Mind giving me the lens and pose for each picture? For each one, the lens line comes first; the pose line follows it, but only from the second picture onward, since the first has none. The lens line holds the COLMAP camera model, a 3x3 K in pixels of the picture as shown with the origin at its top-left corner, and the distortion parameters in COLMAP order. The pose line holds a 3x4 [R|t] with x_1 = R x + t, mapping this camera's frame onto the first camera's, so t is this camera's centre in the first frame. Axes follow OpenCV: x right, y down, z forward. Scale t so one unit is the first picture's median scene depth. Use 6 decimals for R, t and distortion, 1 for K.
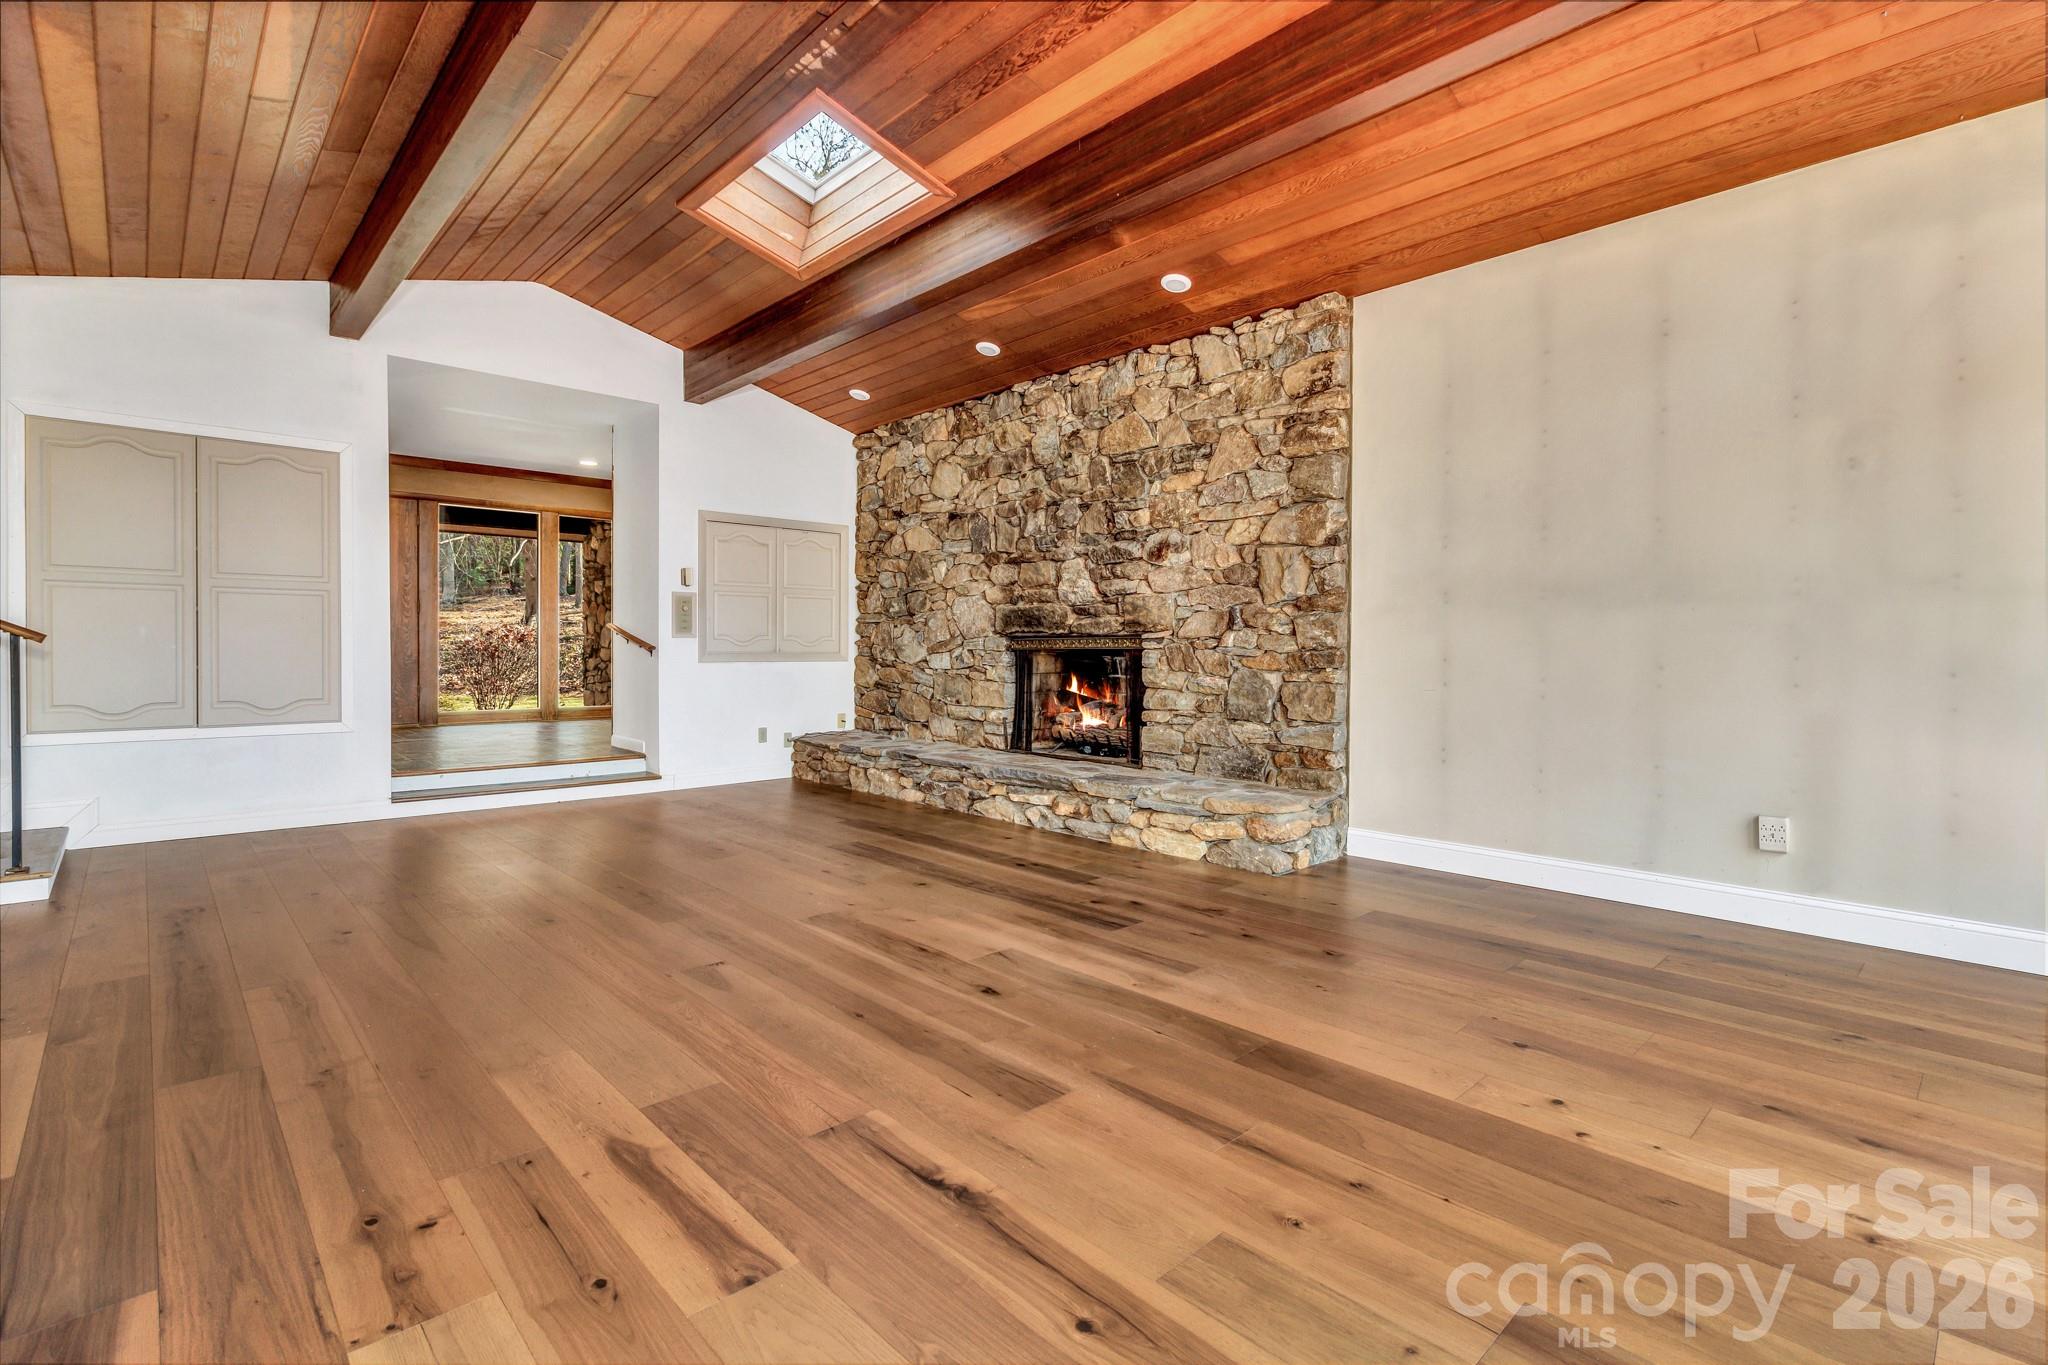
lens RADIAL K [[961.2, 0, 1026.3], [0, 961.2, 655.9], [0, 0, 1]] dist [-0.001545, -0.000183]
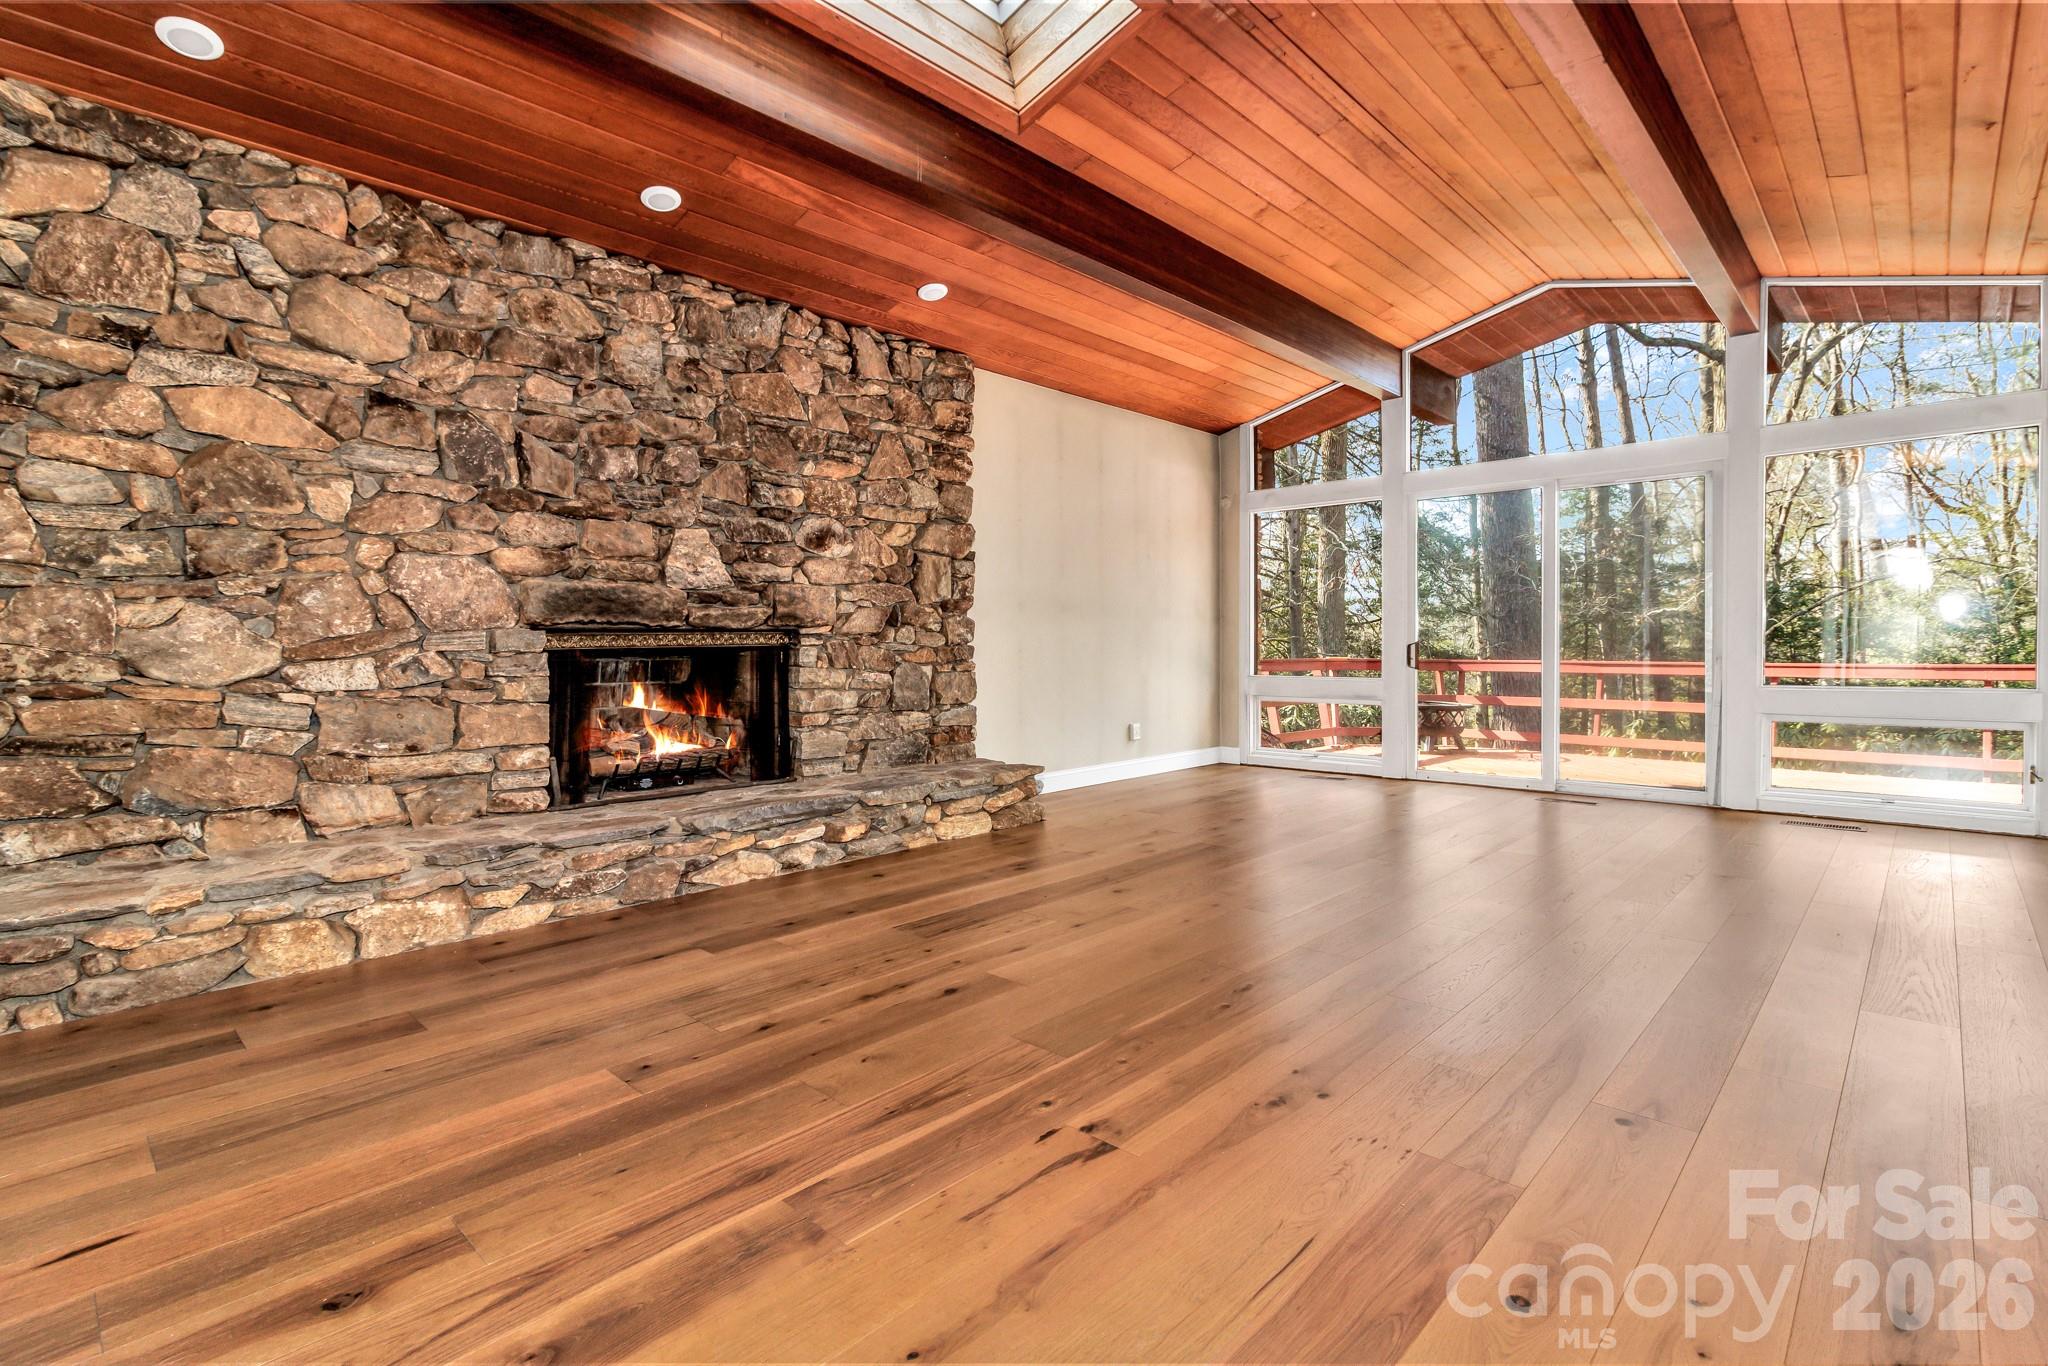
lens RADIAL K [[961.2, 0, 1026.3], [0, 961.2, 656.4], [0, 0, 1]] dist [-0.001545, -0.000183]
pose [[-0.068612, -0.014880, 0.997532, -0.790219], [0.016975, 0.999727, 0.016080, -0.008337], [-0.997499, 0.018037, -0.068340, 0.864126]]
